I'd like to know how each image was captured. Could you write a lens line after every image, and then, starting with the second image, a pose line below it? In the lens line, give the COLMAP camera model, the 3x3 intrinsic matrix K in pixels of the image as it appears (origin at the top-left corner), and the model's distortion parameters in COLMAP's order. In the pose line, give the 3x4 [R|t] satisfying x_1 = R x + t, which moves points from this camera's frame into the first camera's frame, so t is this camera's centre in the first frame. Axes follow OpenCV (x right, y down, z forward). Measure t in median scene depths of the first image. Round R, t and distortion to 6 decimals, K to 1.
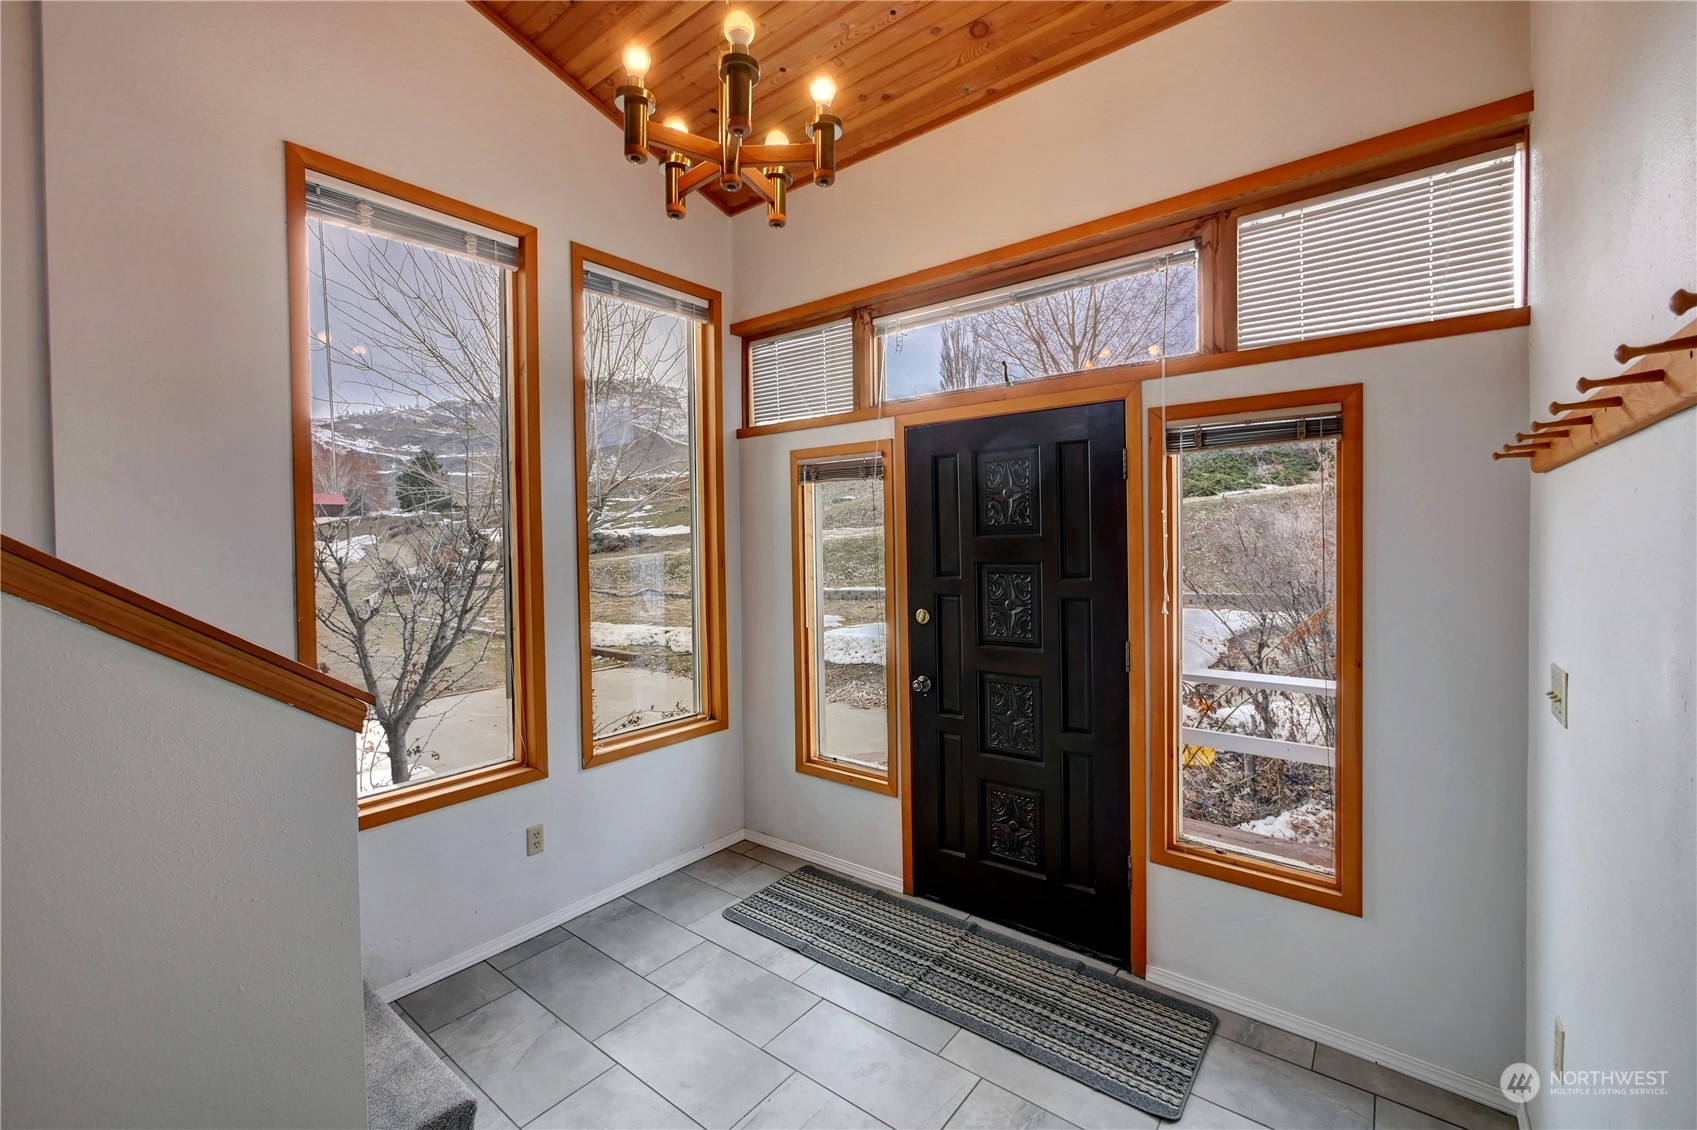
lens RADIAL K [[704.7, 0, 854.3], [0, 704.7, 551.5], [0, 0, 1]] dist [-0.002927, -0.000159]
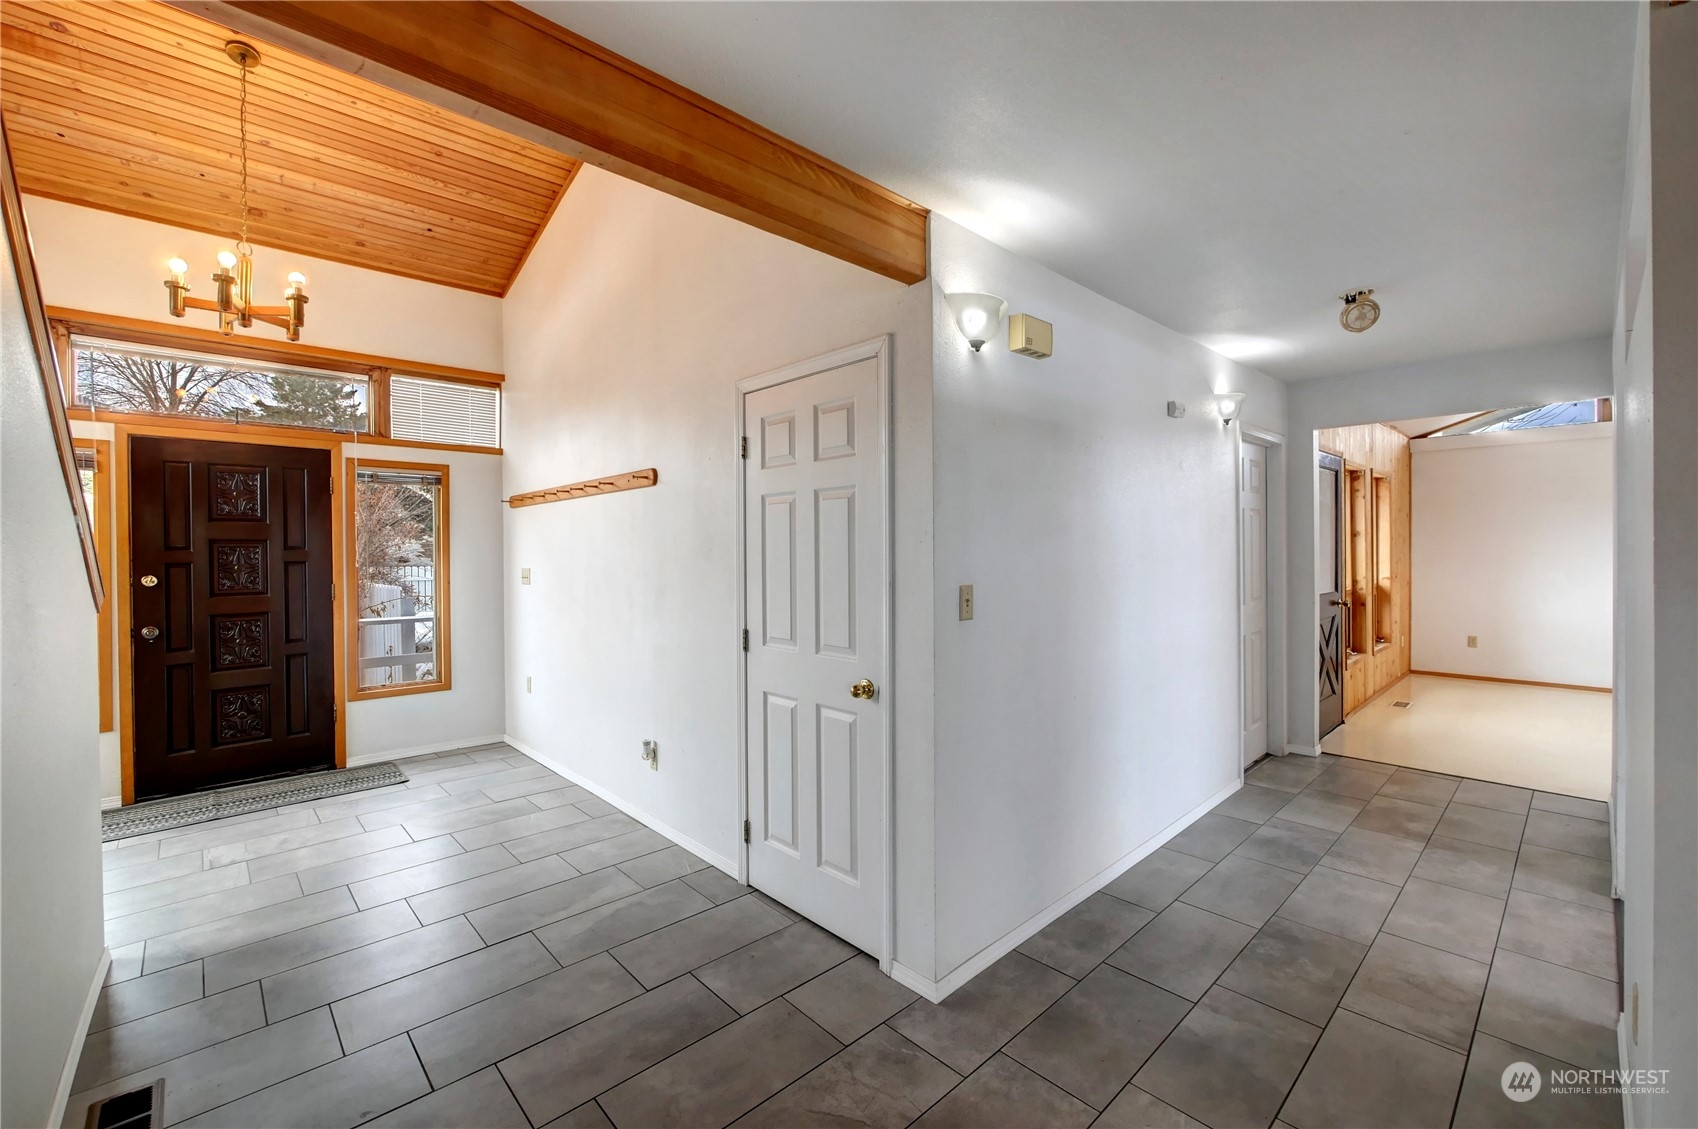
lens RADIAL K [[704.2, 0, 848.0], [0, 704.2, 563.3], [0, 0, 1]] dist [-0.007975, 0.000700]
pose [[0.152966, -0.001350, 0.988231, -1.242297], [0.021206, 0.999773, -0.001917, 0.111518], [-0.988004, 0.021250, 0.152960, -0.607741]]
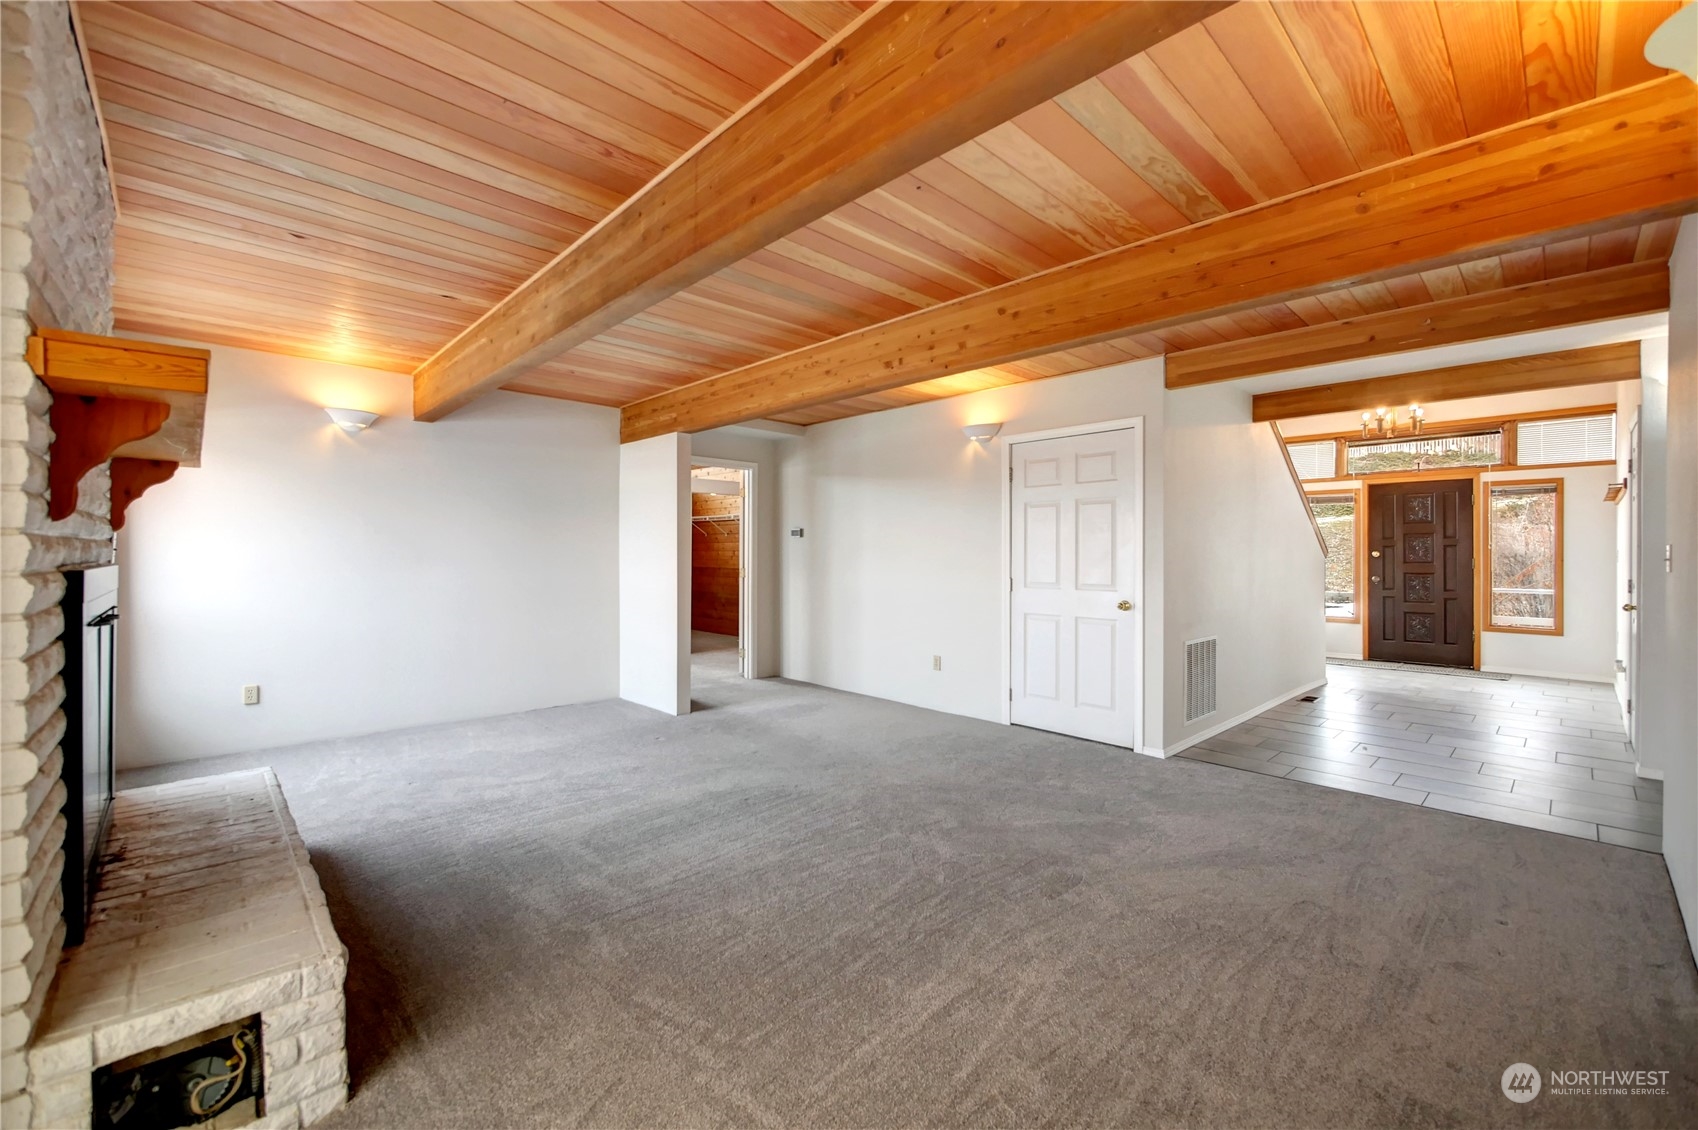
lens RADIAL K [[704.2, 0, 840.8], [0, 704.2, 550.2], [0, 0, 1]] dist [-0.007975, 0.000700]
pose [[0.988257, 0.016182, -0.151944, -1.911464], [-0.019265, 0.999637, -0.018837, 0.209096], [0.151584, 0.021543, 0.988210, -2.470447]]
